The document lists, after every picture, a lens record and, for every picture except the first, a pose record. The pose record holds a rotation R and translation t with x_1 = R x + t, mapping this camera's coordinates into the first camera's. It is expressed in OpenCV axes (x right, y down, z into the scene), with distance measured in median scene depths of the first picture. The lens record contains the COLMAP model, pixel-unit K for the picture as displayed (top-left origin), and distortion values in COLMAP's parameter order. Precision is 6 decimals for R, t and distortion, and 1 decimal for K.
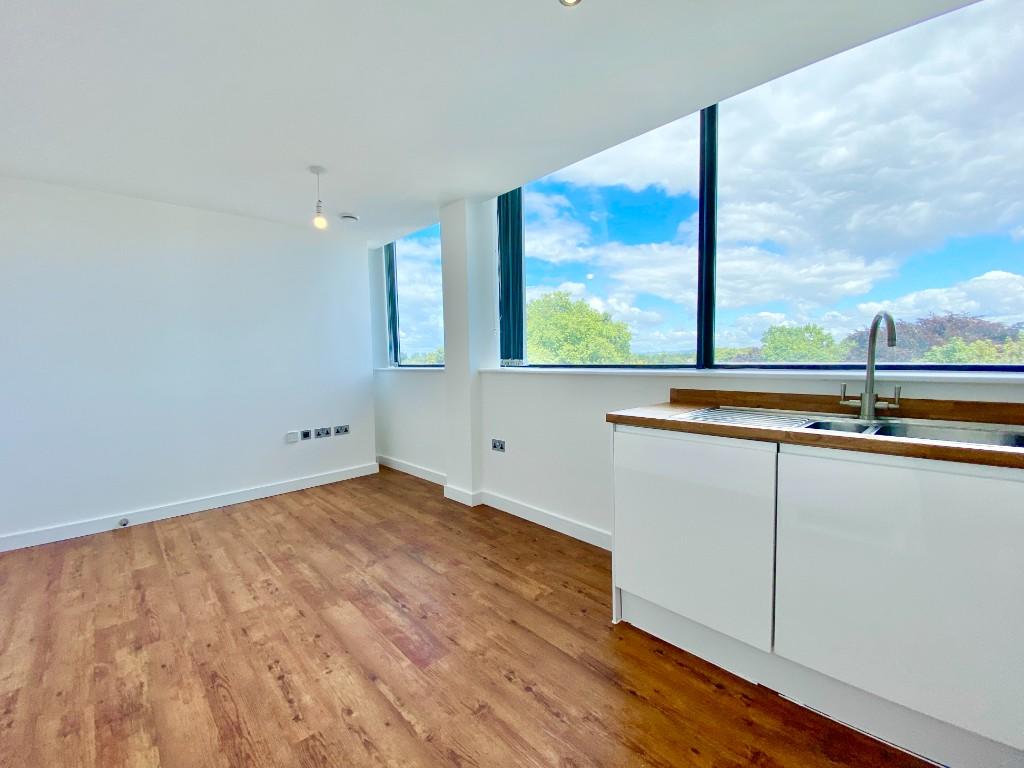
lens RADIAL K [[414.9, 0, 507.8], [0, 414.9, 386.8], [0, 0, 1]] dist [-0.003632, -0.000719]
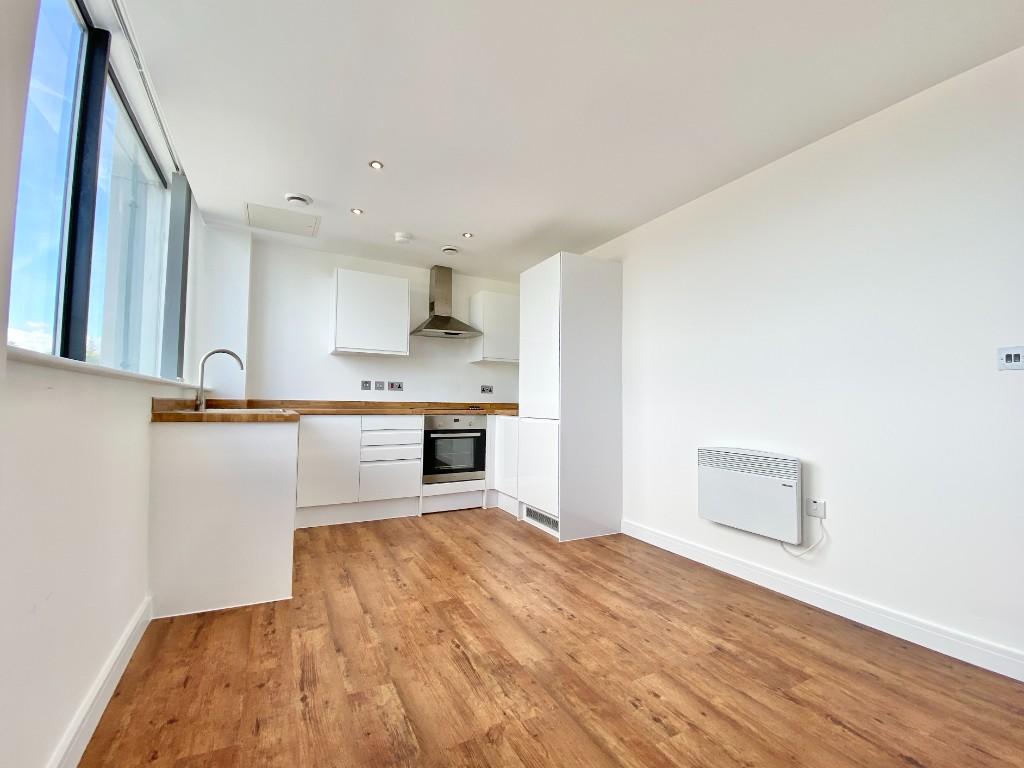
lens RADIAL K [[414.9, 0, 512.2], [0, 414.9, 379.8], [0, 0, 1]] dist [-0.003632, -0.000719]
pose [[-0.963901, 0.022772, 0.265287, -0.624114], [0.027005, 0.999559, 0.012321, -0.029456], [-0.264890, 0.019040, -0.964091, 1.858361]]
